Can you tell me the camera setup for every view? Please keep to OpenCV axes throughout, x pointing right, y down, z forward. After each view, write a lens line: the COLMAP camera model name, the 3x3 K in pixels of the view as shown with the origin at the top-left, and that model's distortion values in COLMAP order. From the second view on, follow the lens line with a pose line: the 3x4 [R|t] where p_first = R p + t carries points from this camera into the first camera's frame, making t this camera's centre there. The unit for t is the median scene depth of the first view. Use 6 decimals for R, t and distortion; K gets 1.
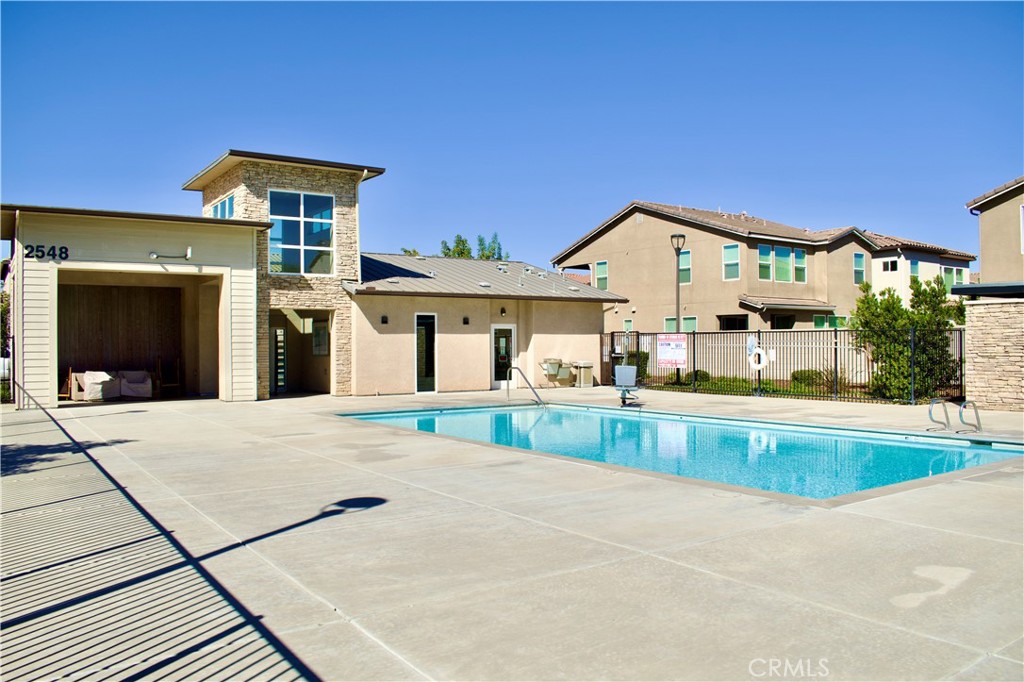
lens RADIAL K [[822.0, 0, 512.0], [0, 822.0, 341.0], [0, 0, 1]] dist [-0.101159, -0.002670]
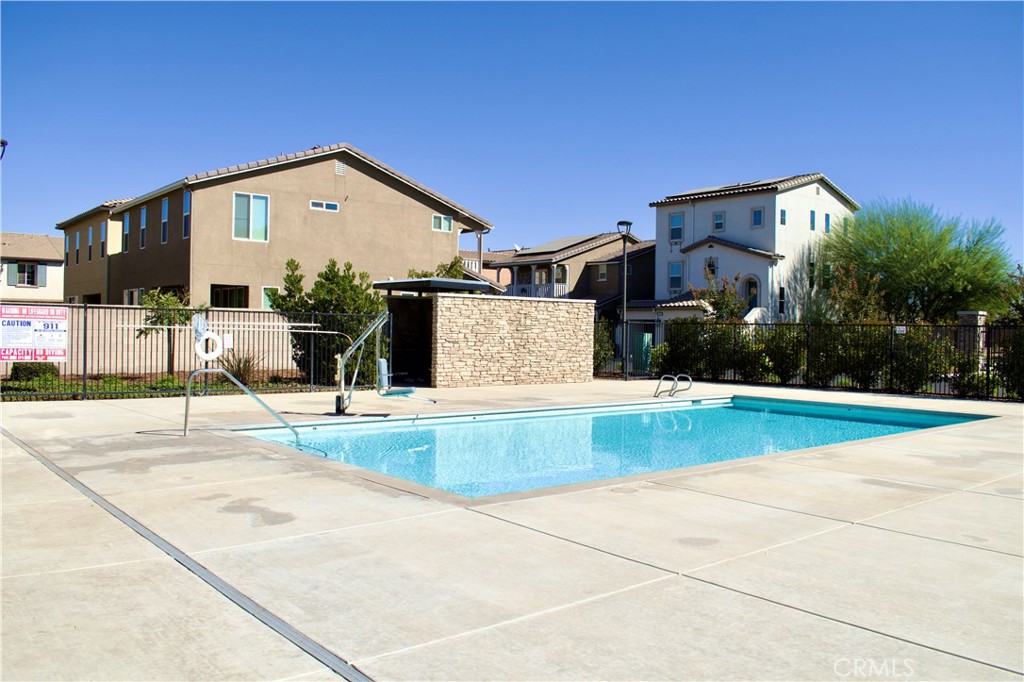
lens RADIAL K [[822.0, 0, 512.0], [0, 822.0, 341.0], [0, 0, 1]] dist [-0.101159, -0.002670]
pose [[-0.107932, -0.008336, 0.994123, -0.479903], [-0.020811, 0.999765, 0.006124, 0.007150], [-0.993940, -0.020028, -0.108080, 0.814664]]
